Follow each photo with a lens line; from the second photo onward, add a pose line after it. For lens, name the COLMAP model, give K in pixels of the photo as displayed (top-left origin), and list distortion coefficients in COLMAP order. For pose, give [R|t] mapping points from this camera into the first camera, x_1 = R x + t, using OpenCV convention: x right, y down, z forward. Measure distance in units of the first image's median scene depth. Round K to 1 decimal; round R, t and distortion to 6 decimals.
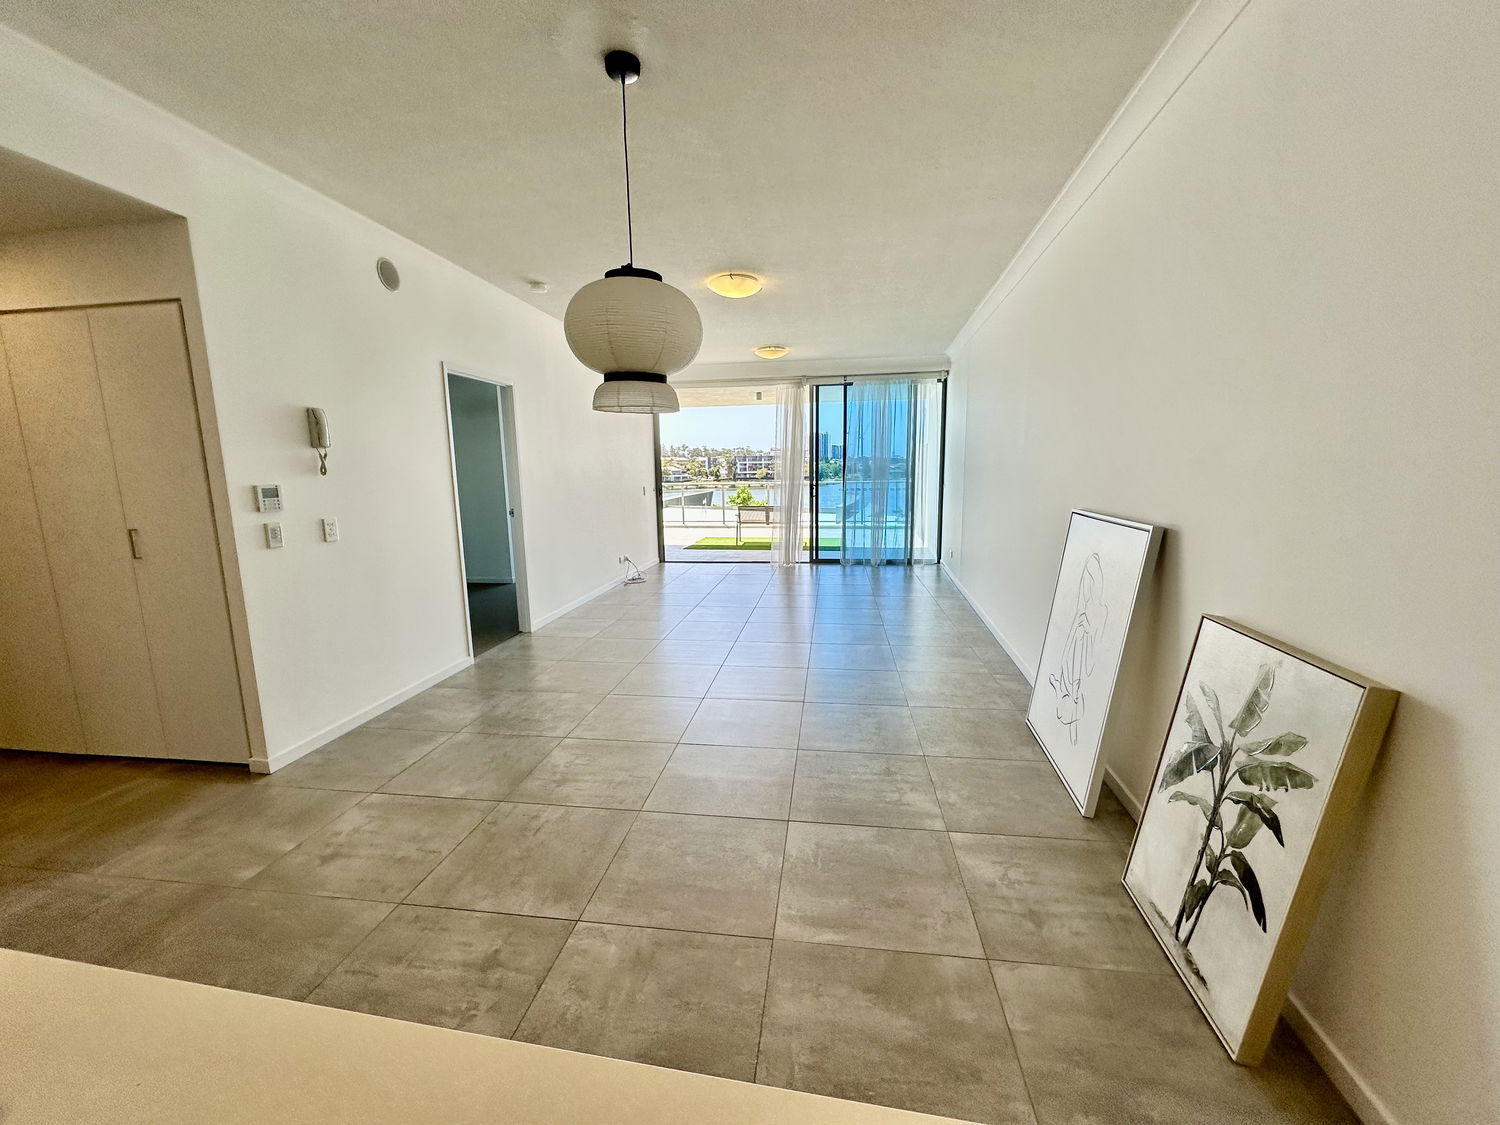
lens RADIAL K [[598.7, 0, 750.0], [0, 598.7, 562.5], [0, 0, 1]] dist [-0.005366, 0.000611]
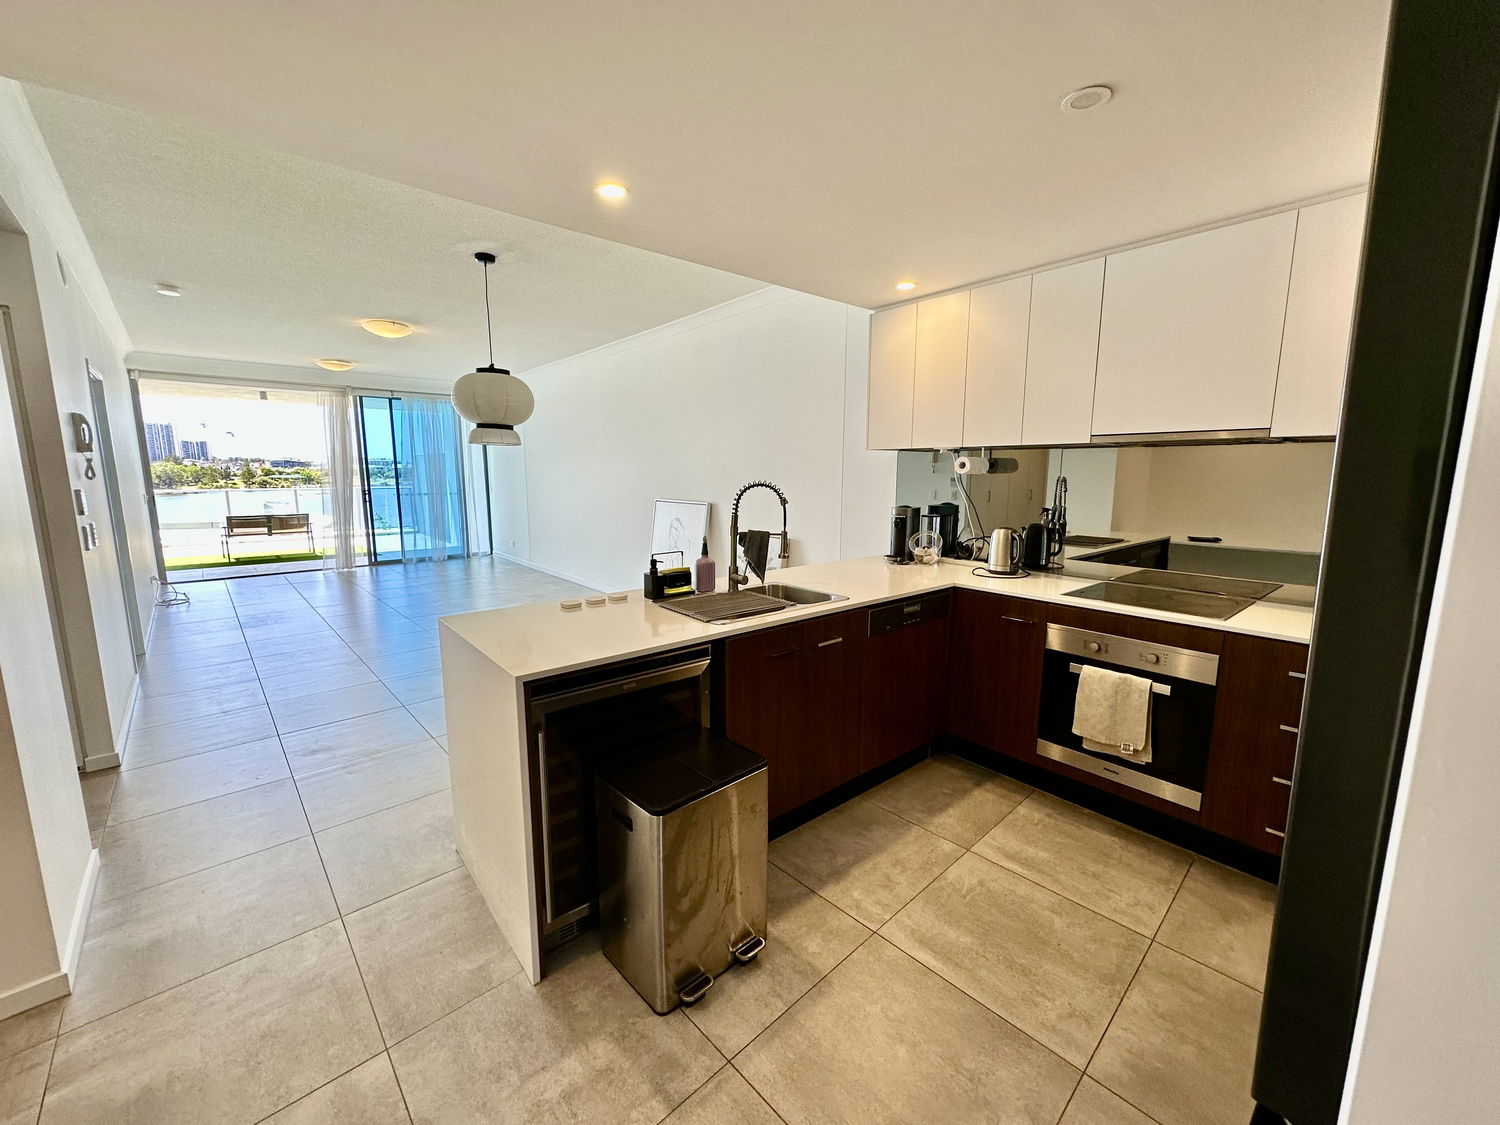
lens RADIAL K [[598.7, 0, 750.0], [0, 598.7, 562.5], [0, 0, 1]] dist [-0.005366, 0.000611]
pose [[0.630244, -0.095516, 0.770500, -0.299990], [0.104866, 0.993782, 0.037419, 0.027974], [-0.769283, 0.057216, 0.636341, -0.185159]]
